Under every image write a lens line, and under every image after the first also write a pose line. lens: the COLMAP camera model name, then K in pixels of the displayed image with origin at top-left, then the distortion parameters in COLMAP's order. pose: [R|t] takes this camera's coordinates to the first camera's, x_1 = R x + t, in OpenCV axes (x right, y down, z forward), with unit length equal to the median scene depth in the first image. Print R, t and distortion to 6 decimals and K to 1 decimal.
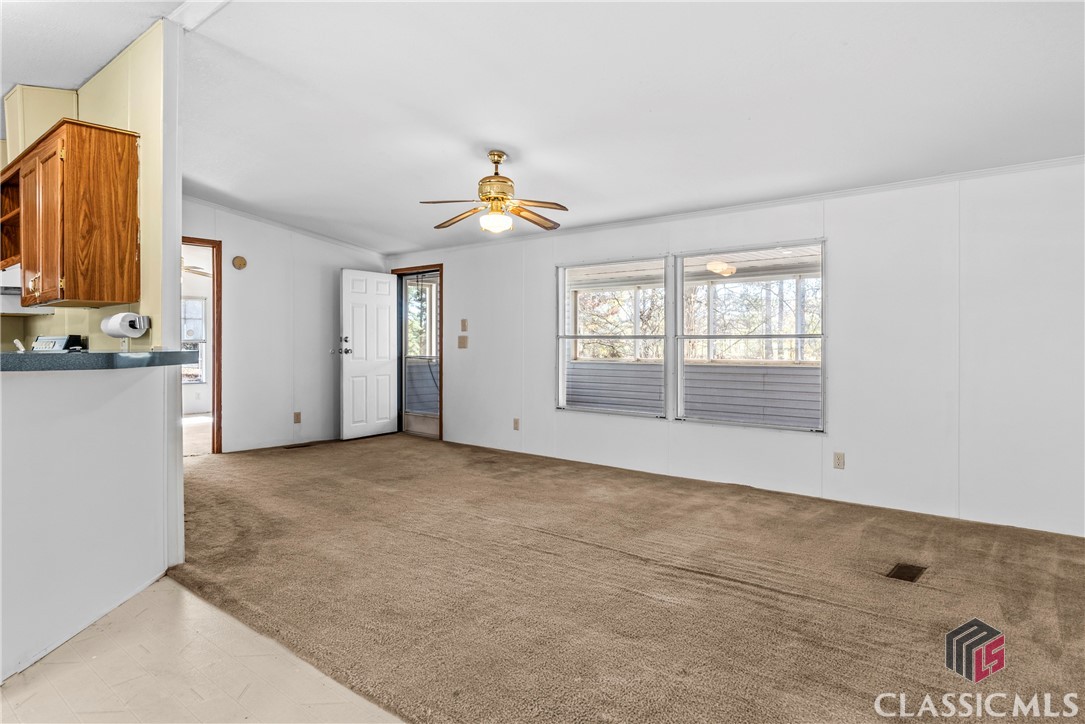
lens RADIAL K [[634.0, 0, 542.5], [0, 634.0, 353.3], [0, 0, 1]] dist [-0.007839, 0.000814]
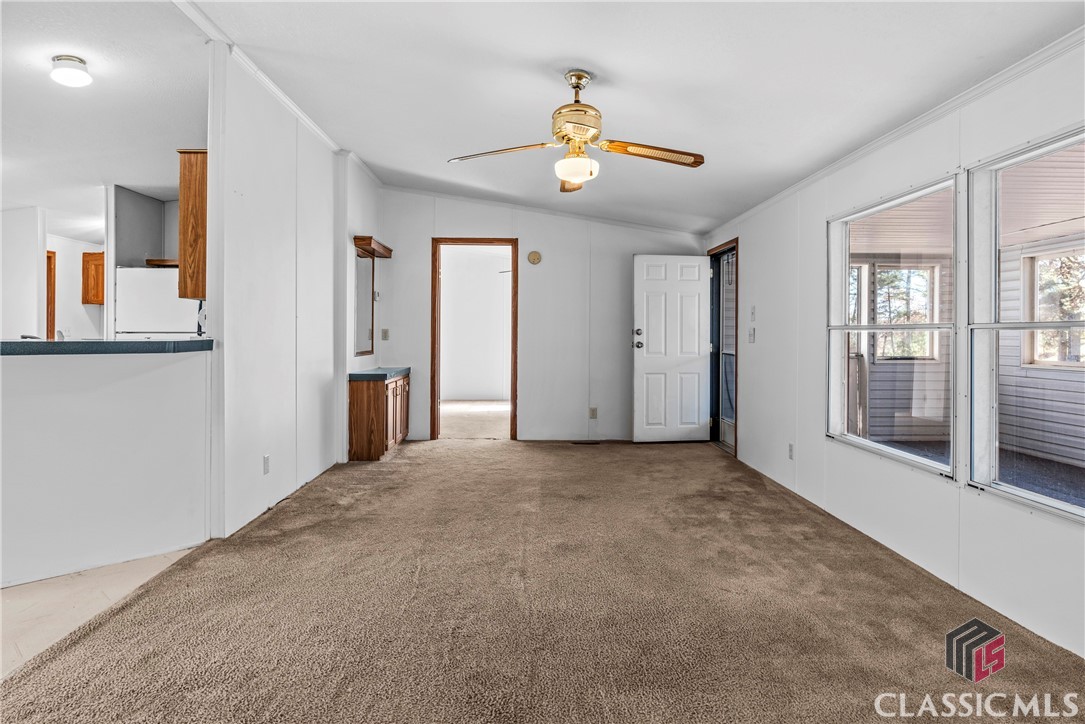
lens RADIAL K [[624.1, 0, 550.7], [0, 624.1, 338.2], [0, 0, 1]] dist [-0.006510, -0.000037]
pose [[0.681625, 0.006507, -0.731673, 0.289727], [-0.016675, 0.999839, -0.006642, -0.005534], [0.731511, 0.016729, 0.681624, 0.333516]]
